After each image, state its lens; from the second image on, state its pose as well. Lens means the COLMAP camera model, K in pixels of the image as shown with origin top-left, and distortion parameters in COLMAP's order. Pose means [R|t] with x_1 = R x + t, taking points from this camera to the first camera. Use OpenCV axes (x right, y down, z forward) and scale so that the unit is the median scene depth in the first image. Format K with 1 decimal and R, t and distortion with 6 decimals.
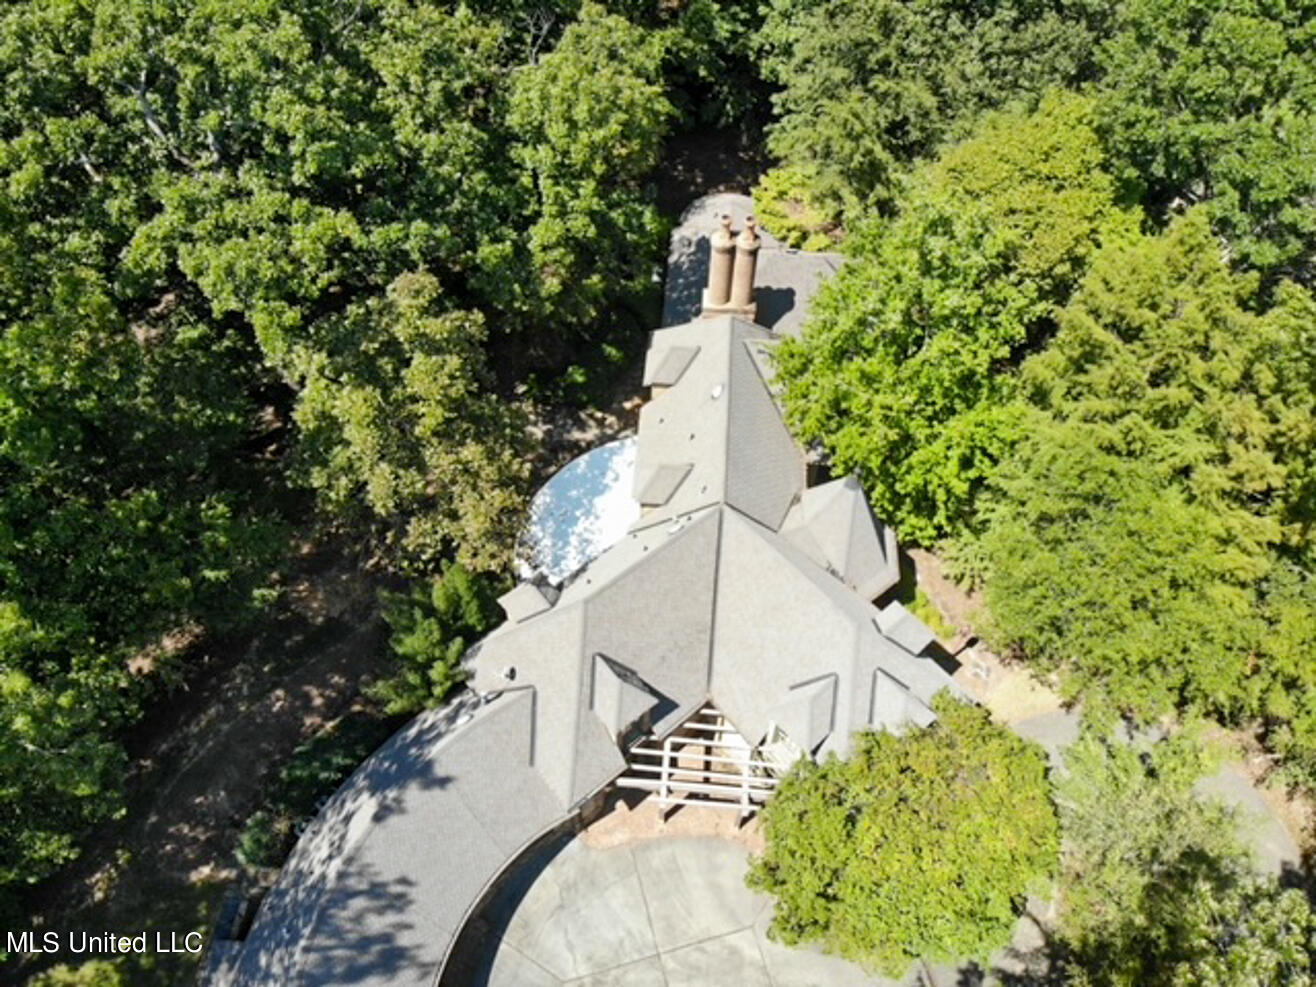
lens RADIAL K [[951.0, 0, 661.2], [0, 951.0, 488.8], [0, 0, 1]] dist [0.118336, -0.277926]
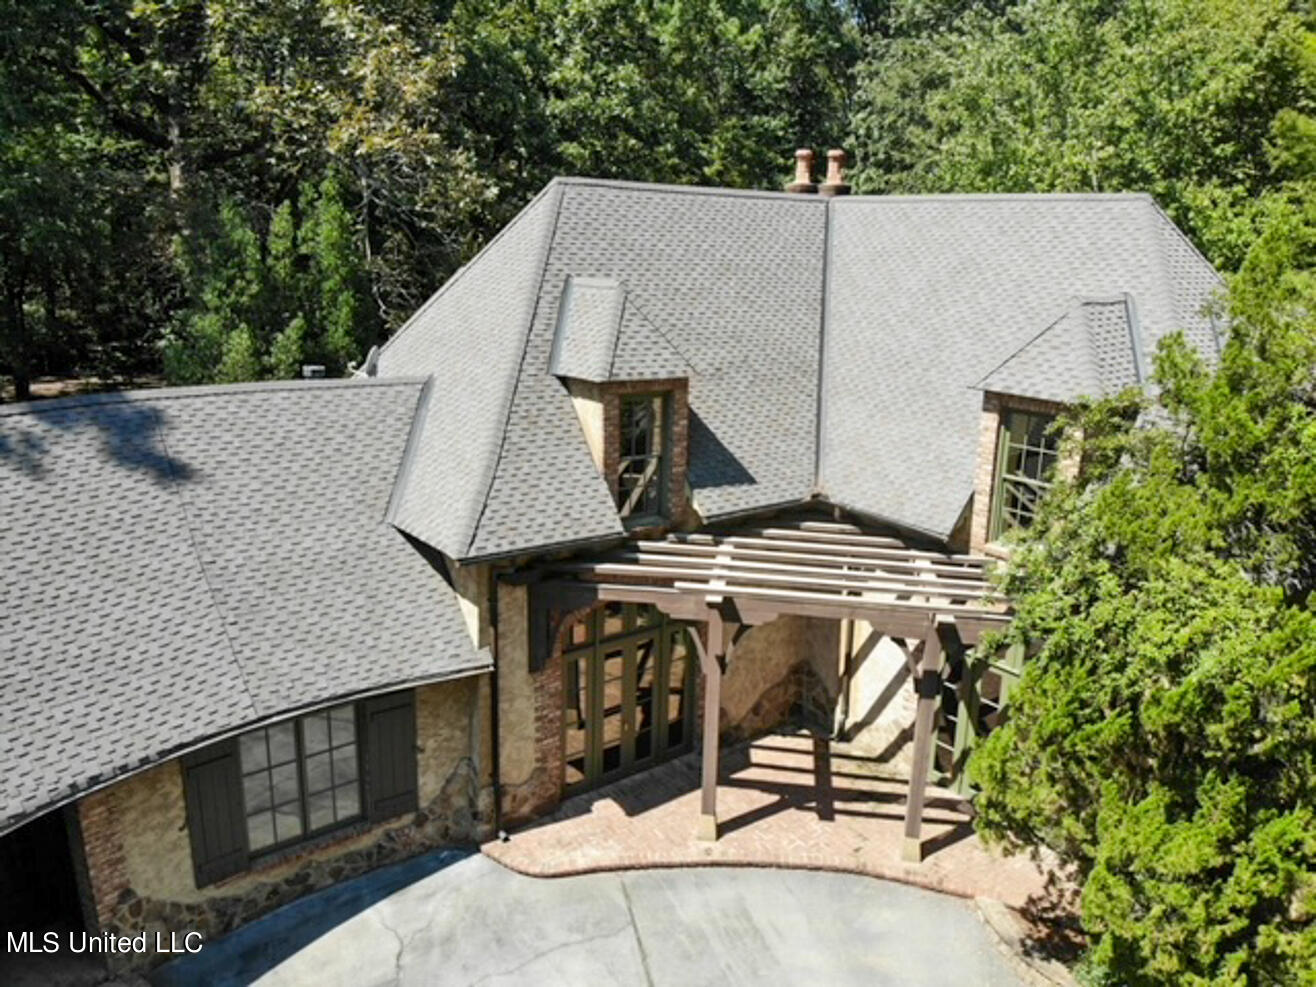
lens RADIAL K [[951.0, 0, 661.2], [0, 951.0, 488.8], [0, 0, 1]] dist [0.118336, -0.277926]
pose [[0.998187, 0.014411, -0.058444, 0.002100], [-0.047043, 0.792510, -0.608042, 0.492364], [0.037555, 0.609689, 0.791751, 0.650165]]
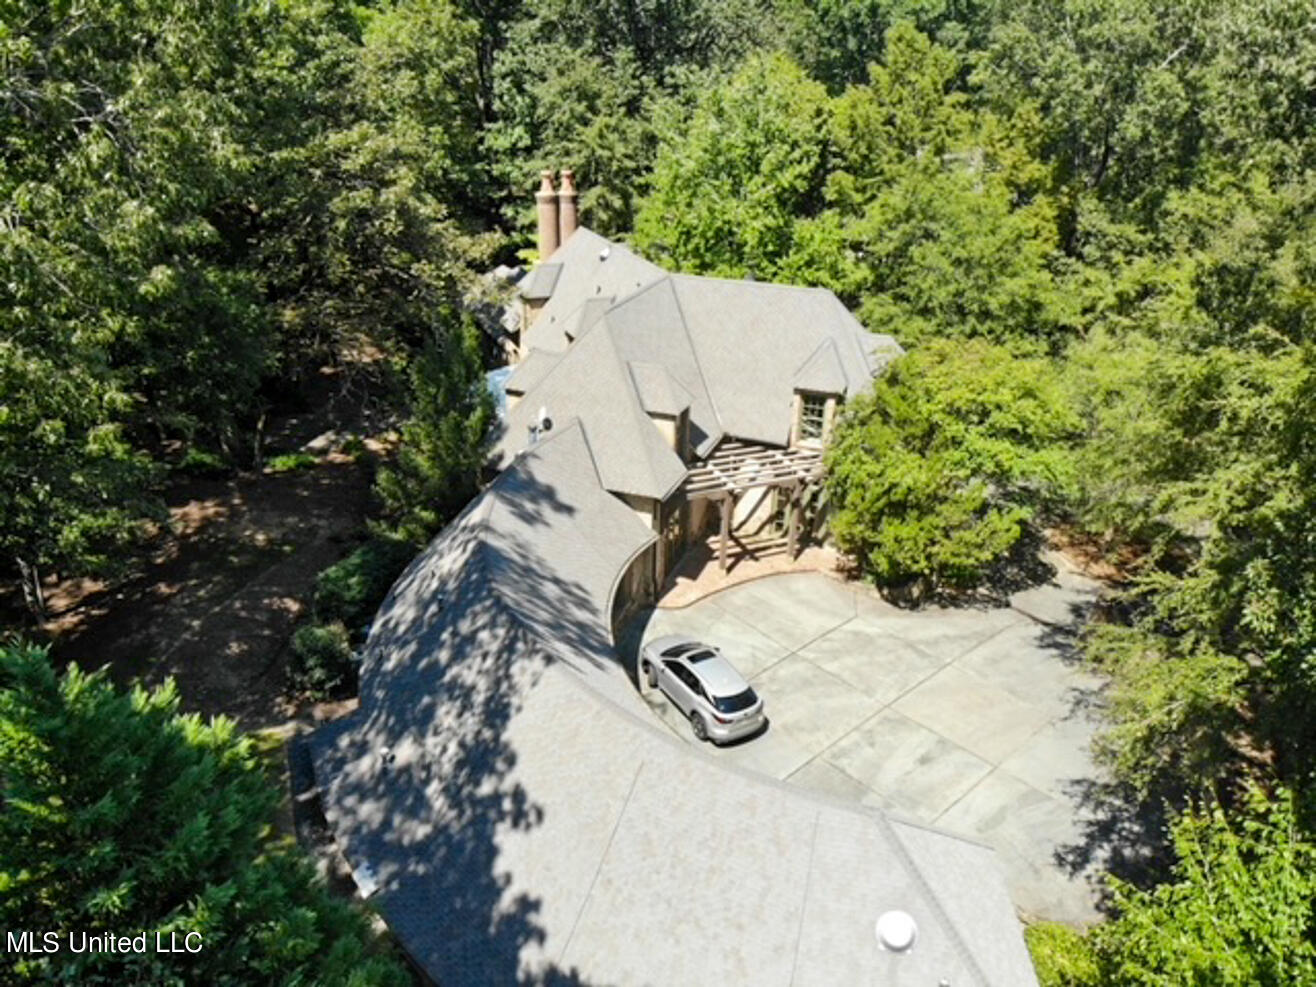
lens RADIAL K [[942.7, 0, 658.0], [0, 942.7, 493.5], [0, 0, 1]] dist [0.136887, -0.291027]
pose [[0.879758, -0.211762, 0.425657, -0.461690], [0.374786, 0.859772, -0.346884, 0.604283], [-0.292511, 0.464704, 0.835756, 0.204575]]
